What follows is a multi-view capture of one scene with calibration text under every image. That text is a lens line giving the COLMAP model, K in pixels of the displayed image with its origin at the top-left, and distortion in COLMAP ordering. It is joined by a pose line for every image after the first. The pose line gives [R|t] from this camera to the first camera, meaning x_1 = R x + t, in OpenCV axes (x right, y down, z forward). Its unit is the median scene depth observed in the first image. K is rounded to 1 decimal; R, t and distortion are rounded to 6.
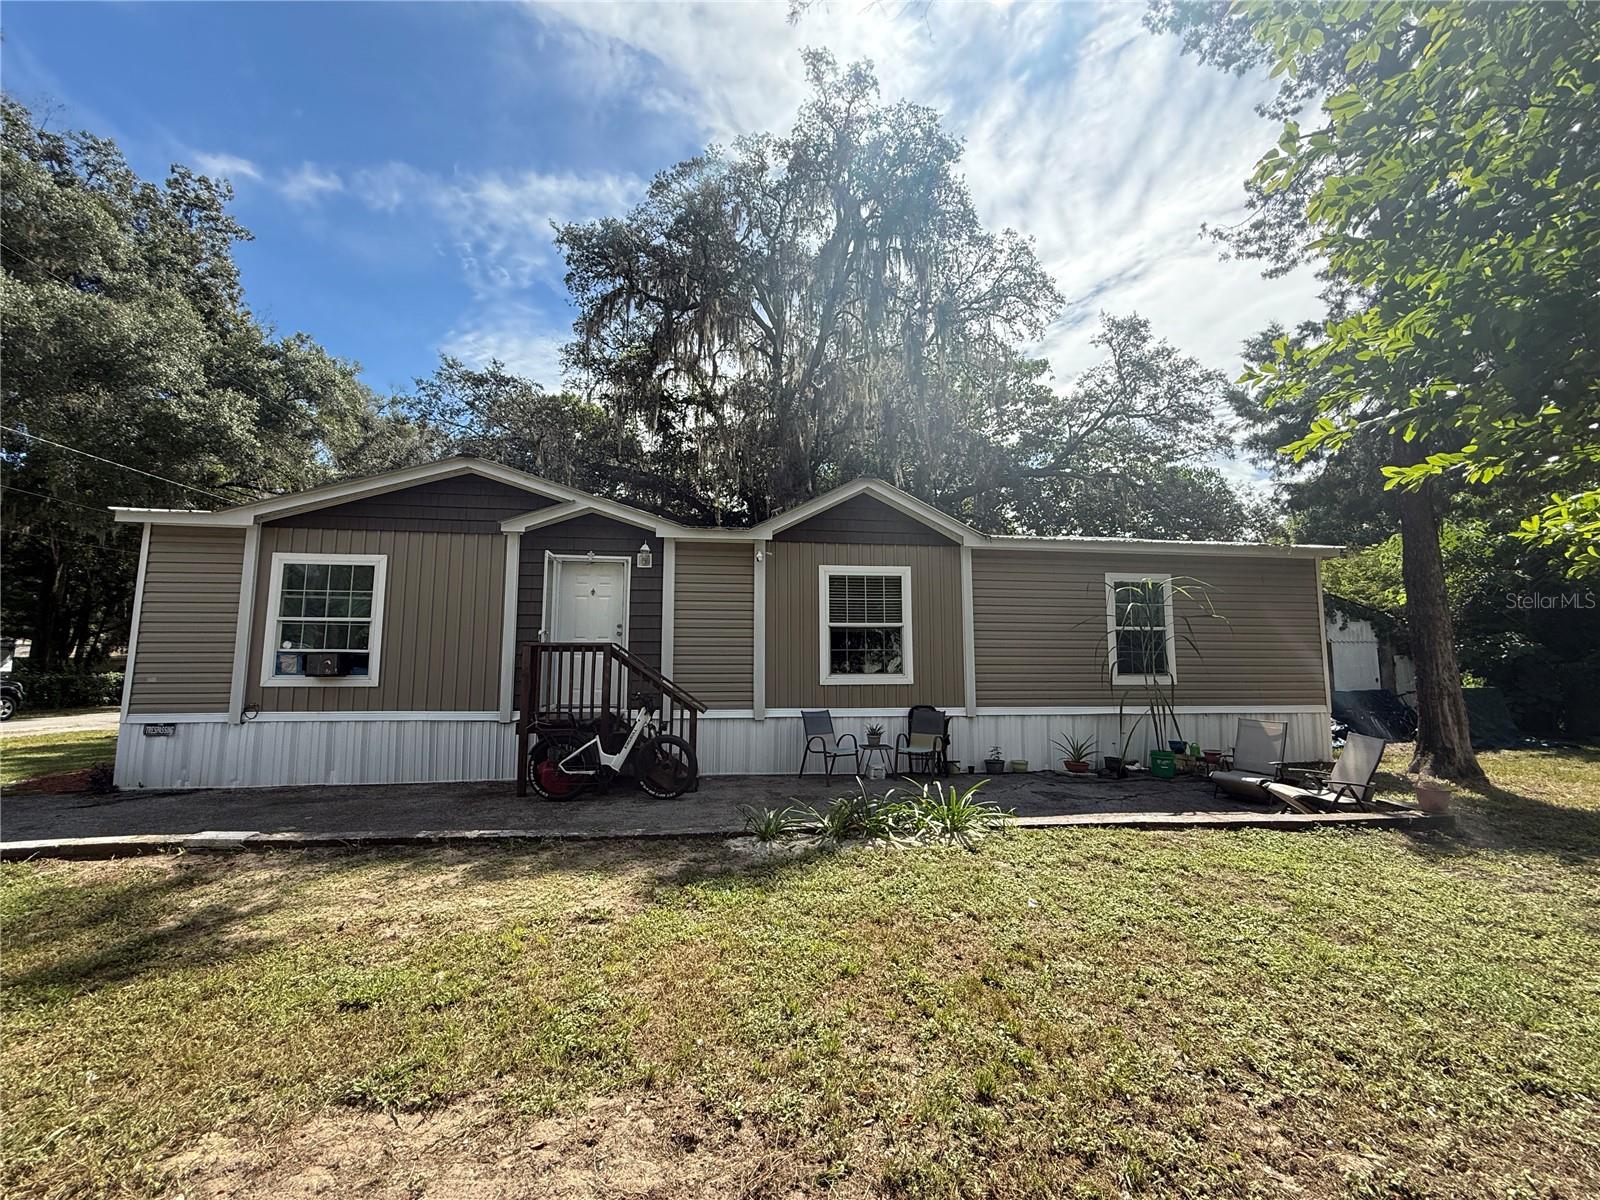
lens RADIAL K [[634.7, 0, 798.0], [0, 634.7, 603.4], [0, 0, 1]] dist [0.005241, -0.000331]
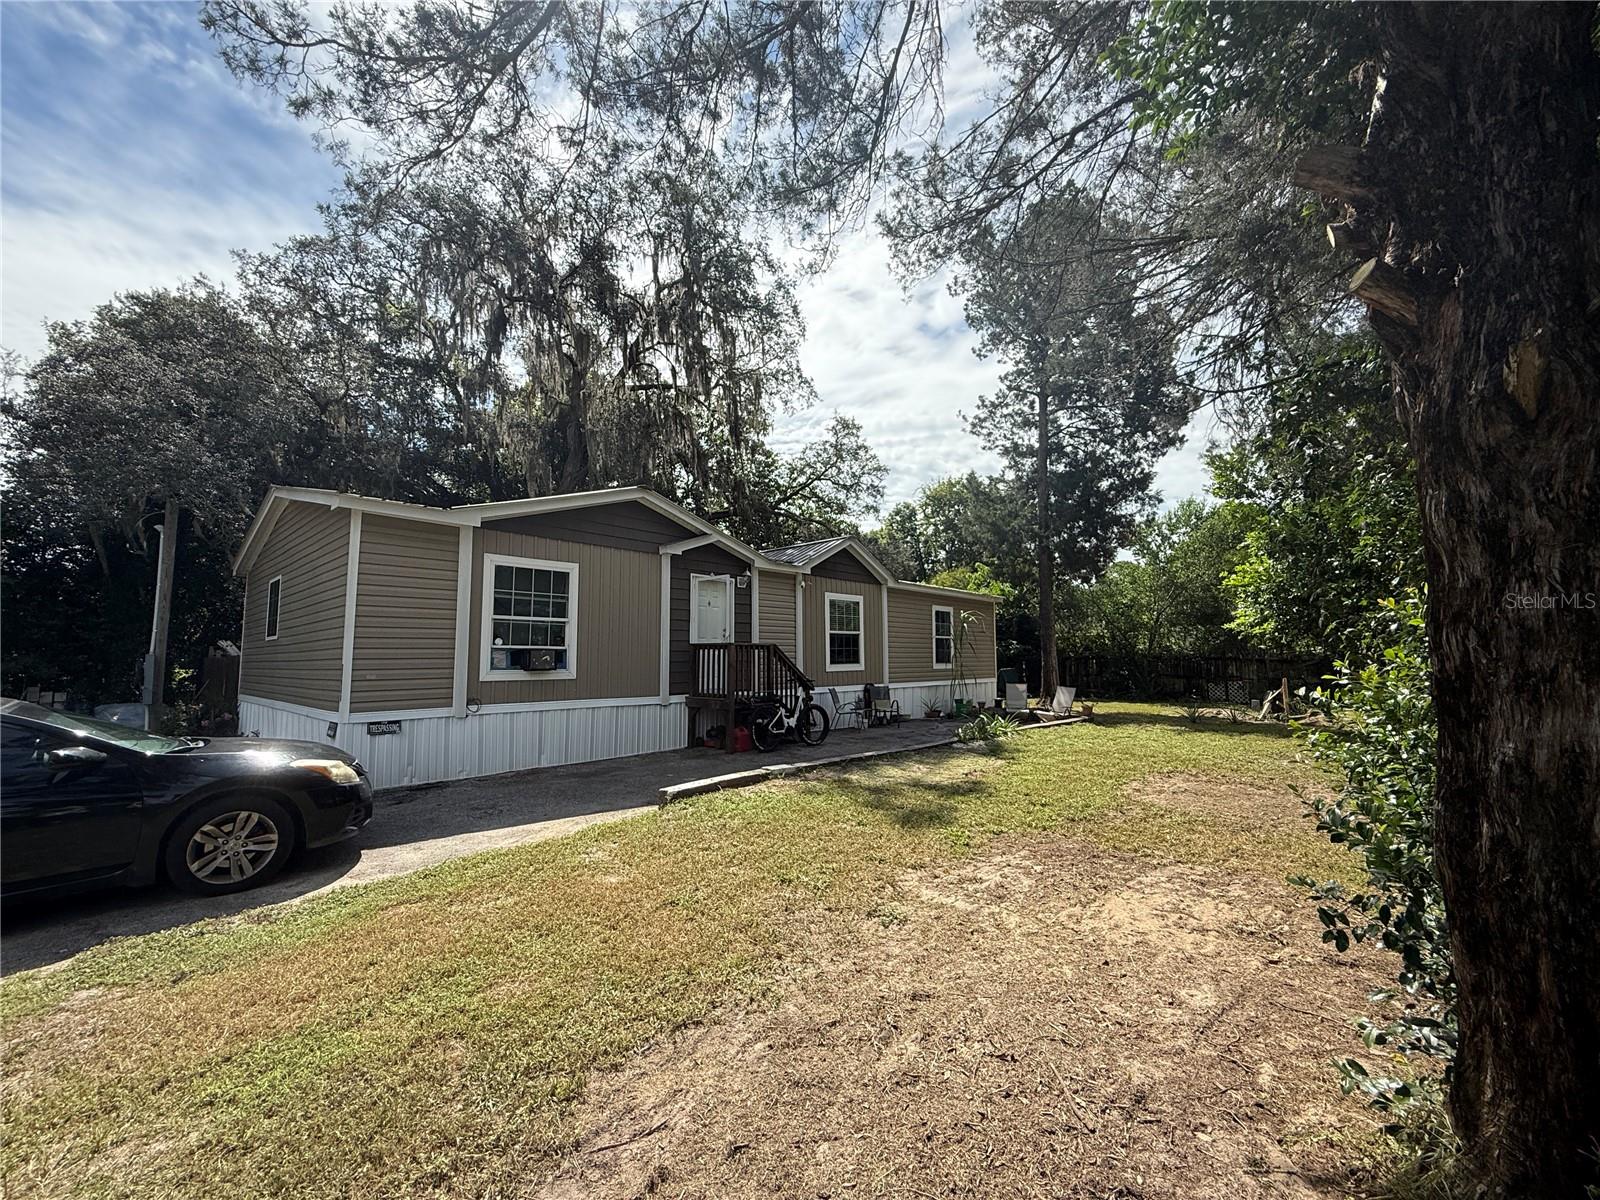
lens RADIAL K [[634.7, 0, 802.9], [0, 634.7, 593.2], [0, 0, 1]] dist [0.005241, -0.000331]
pose [[0.771520, 0.061139, 0.633260, -1.041012], [-0.057138, 0.998008, -0.026742, -0.015266], [-0.633634, -0.015551, 0.773477, -0.135588]]
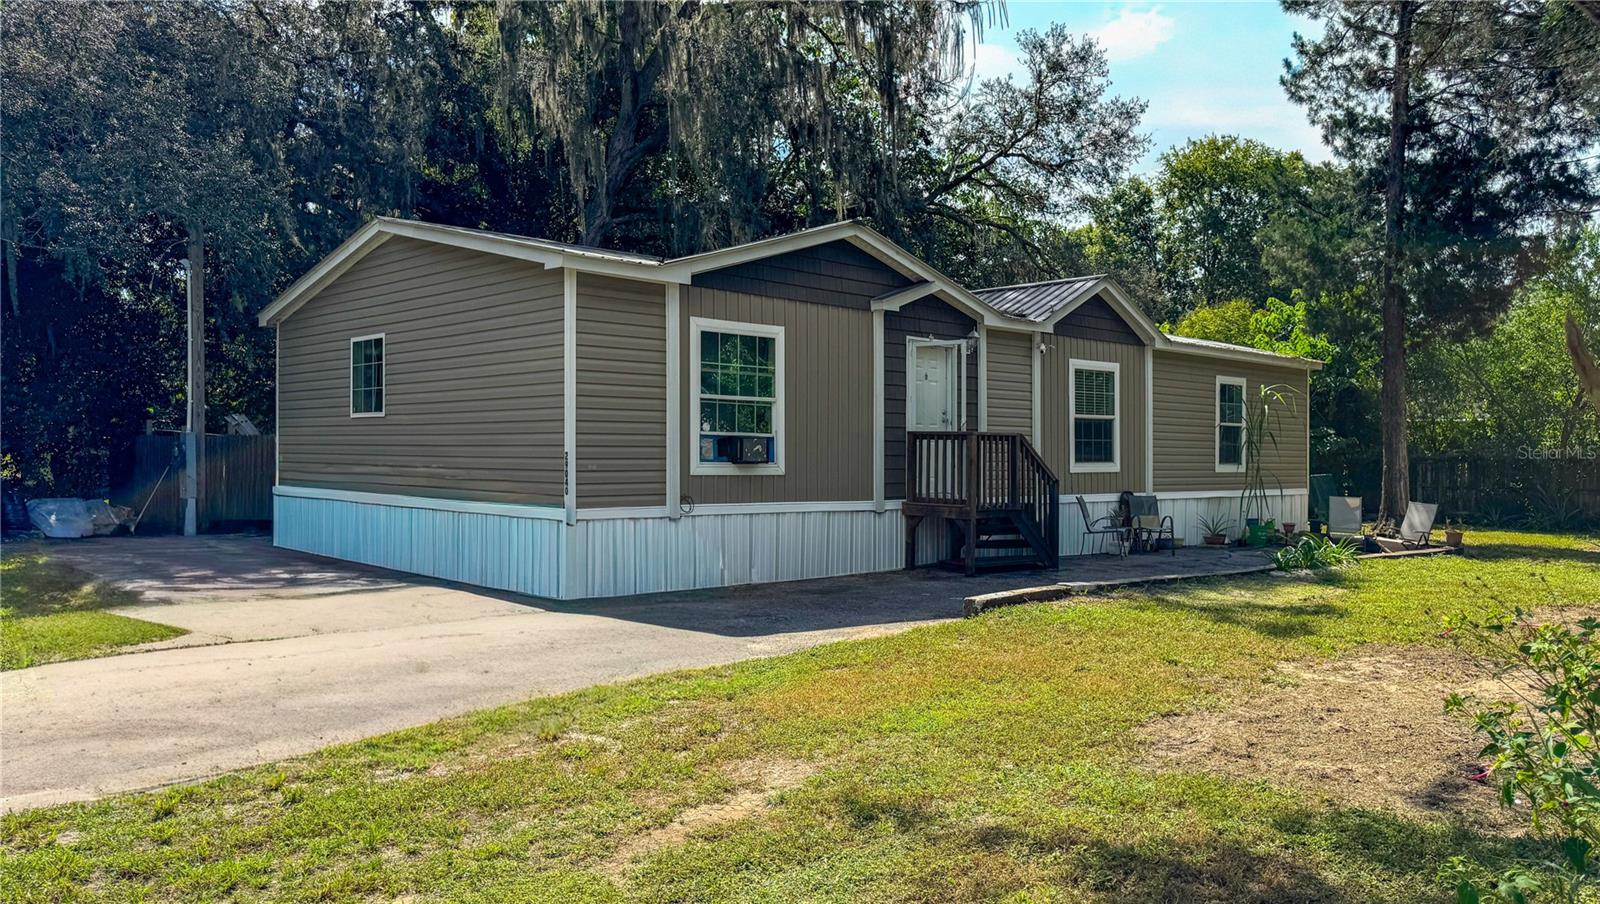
lens RADIAL K [[1166.9, 0, 836.5], [0, 1166.9, 404.5], [0, 0, 1]] dist [0.009691, 0.017875]
pose [[0.809378, 0.033073, 0.586357, -1.513895], [-0.071406, 0.996548, 0.042355, -0.041314], [-0.582931, -0.076151, 0.808945, -0.352379]]
